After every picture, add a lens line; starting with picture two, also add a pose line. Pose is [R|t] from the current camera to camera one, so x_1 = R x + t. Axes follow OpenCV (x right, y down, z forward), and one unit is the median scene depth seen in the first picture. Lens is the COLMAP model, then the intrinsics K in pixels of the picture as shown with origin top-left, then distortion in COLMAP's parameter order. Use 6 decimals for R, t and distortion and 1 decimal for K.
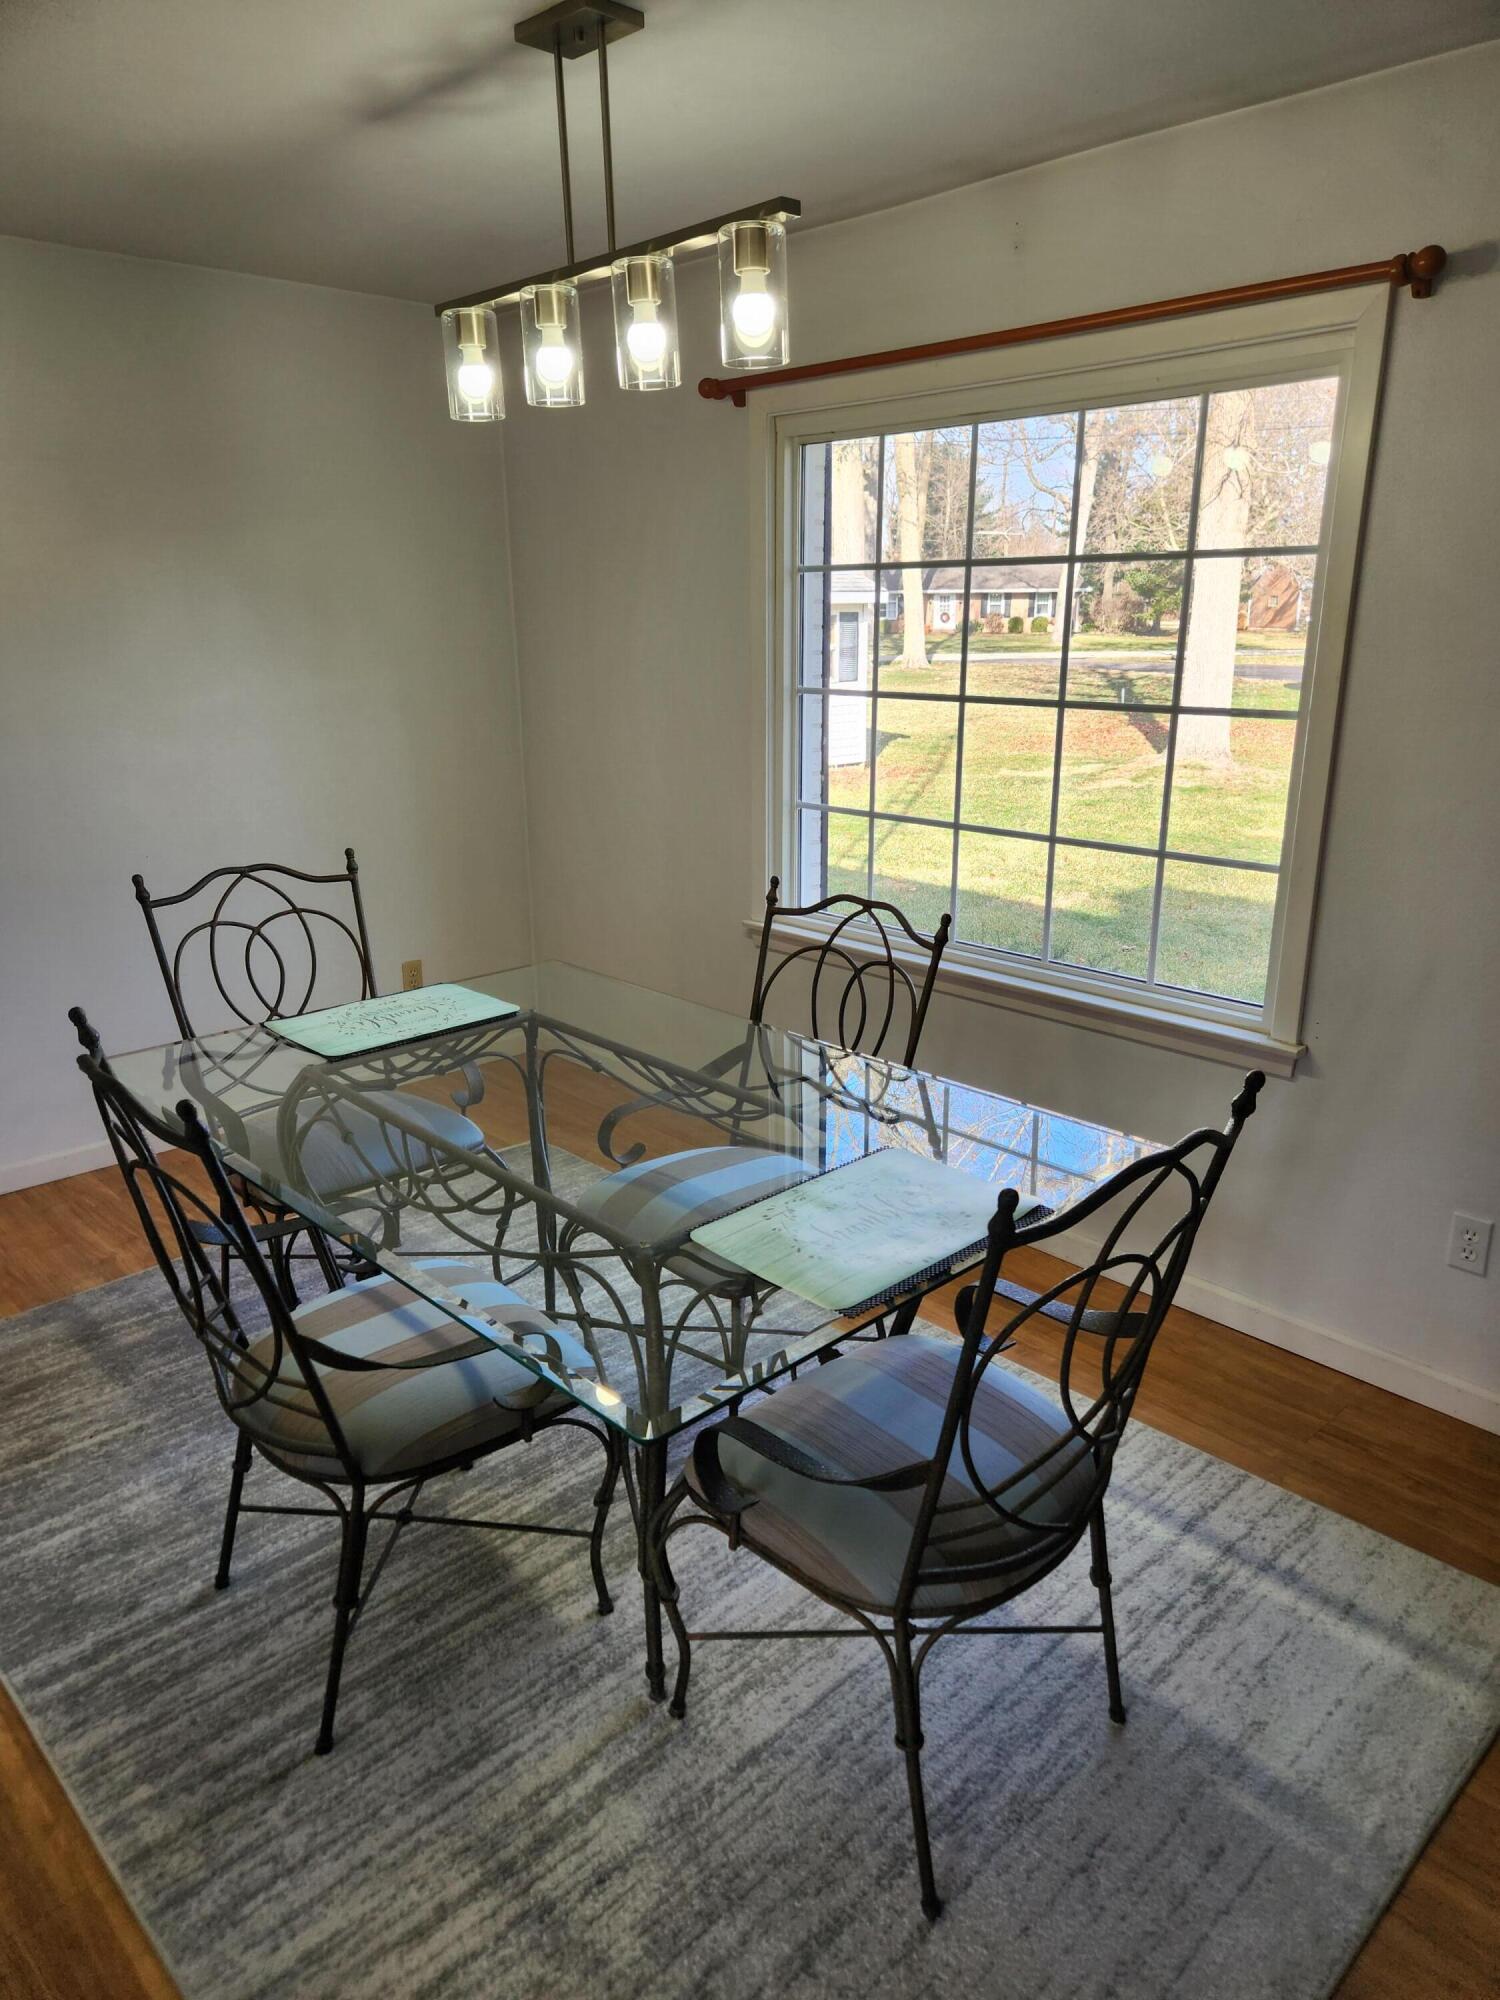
lens RADIAL K [[1341.6, 0, 753.9], [0, 1341.6, 994.1], [0, 0, 1]] dist [0.080551, -0.071579]
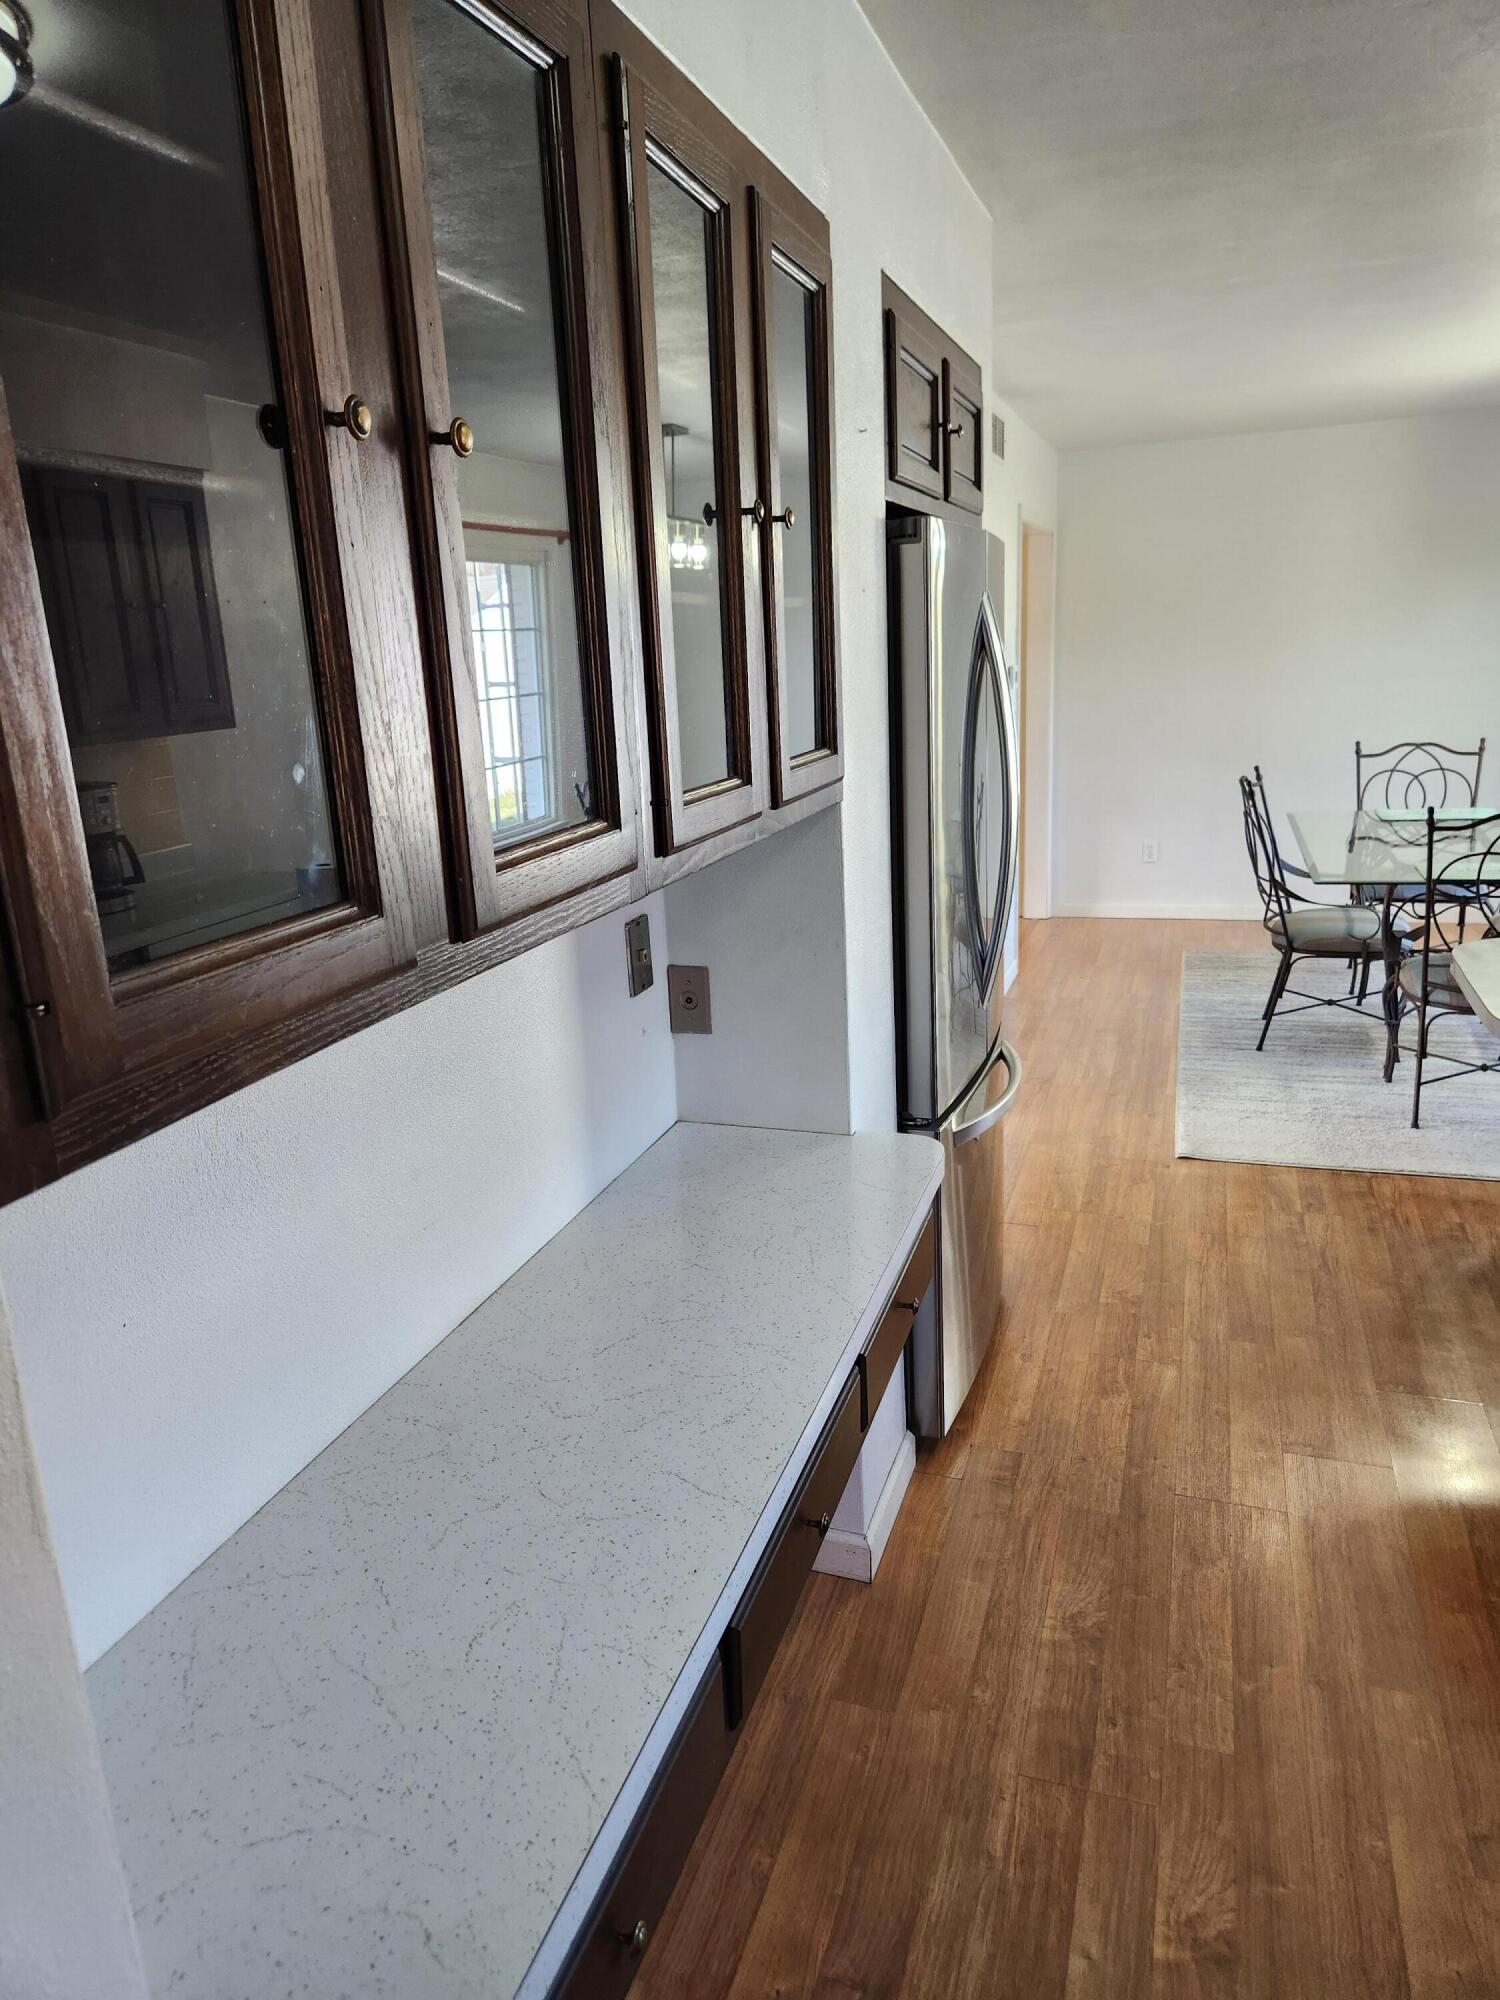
lens RADIAL K [[1341.6, 0, 753.9], [0, 1341.6, 994.1], [0, 0, 1]] dist [0.080551, -0.071579]
pose [[0.472738, 0.208076, -0.856284, 0.913706], [-0.204201, 0.971139, 0.123251, 0.207236], [0.857217, 0.116589, 0.501584, -0.732009]]
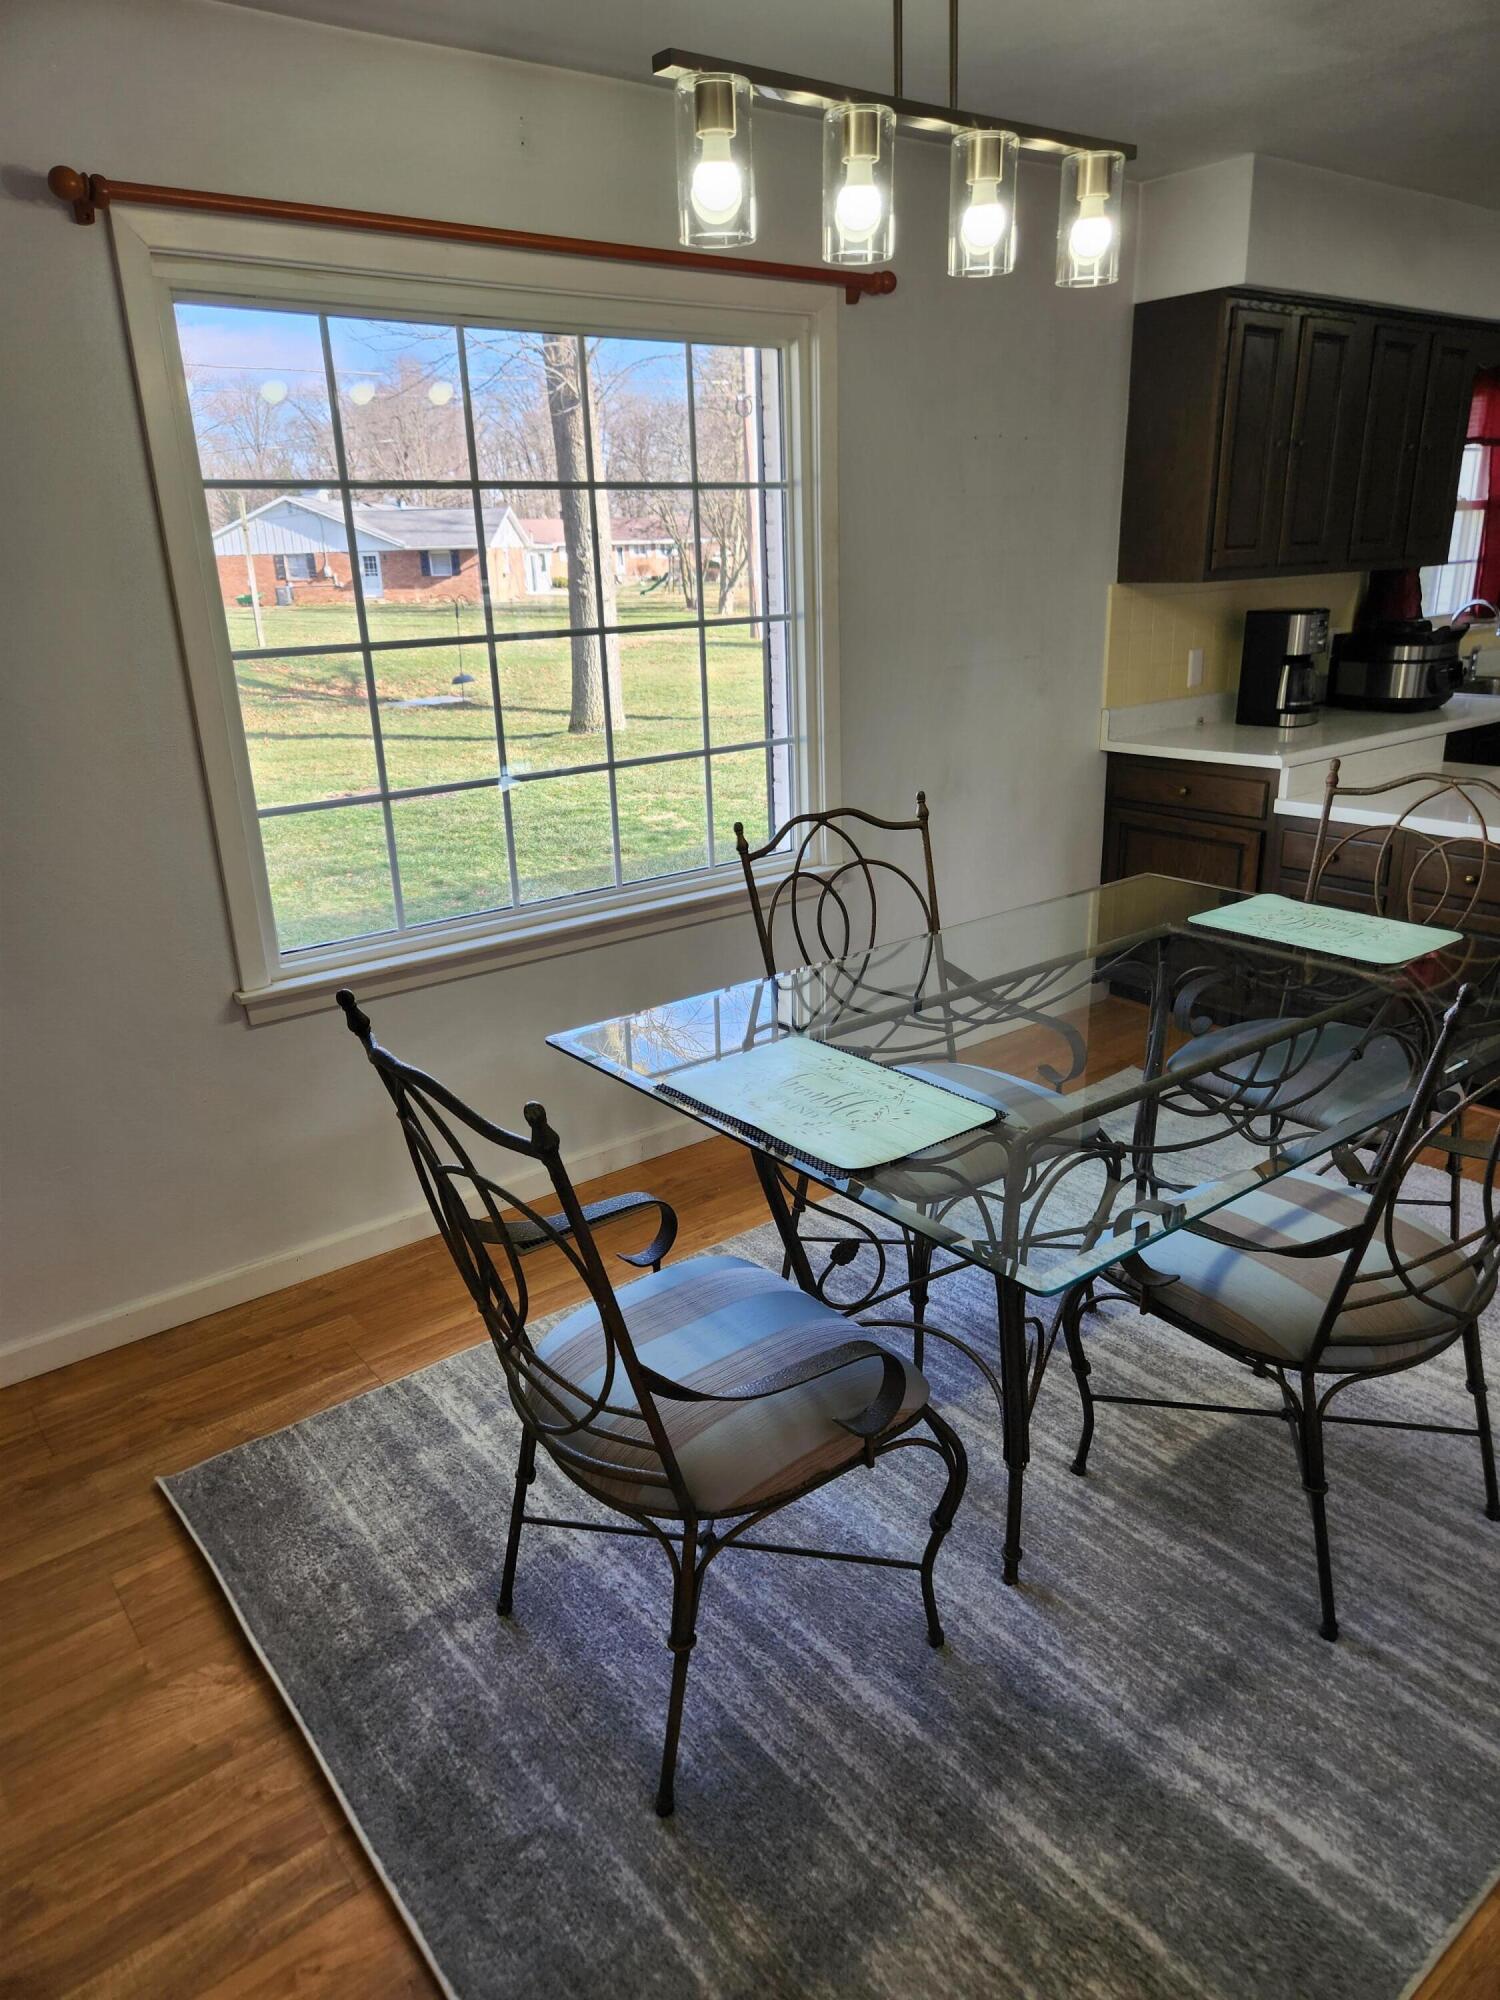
lens RADIAL K [[1335.4, 0, 752.9], [0, 1335.4, 998.7], [0, 0, 1]] dist [0.073522, -0.064208]
pose [[0.096059, -0.320823, 0.942255, -0.841658], [0.307466, 0.909903, 0.278463, -0.217768], [-0.946698, 0.262962, 0.186047, 0.816084]]
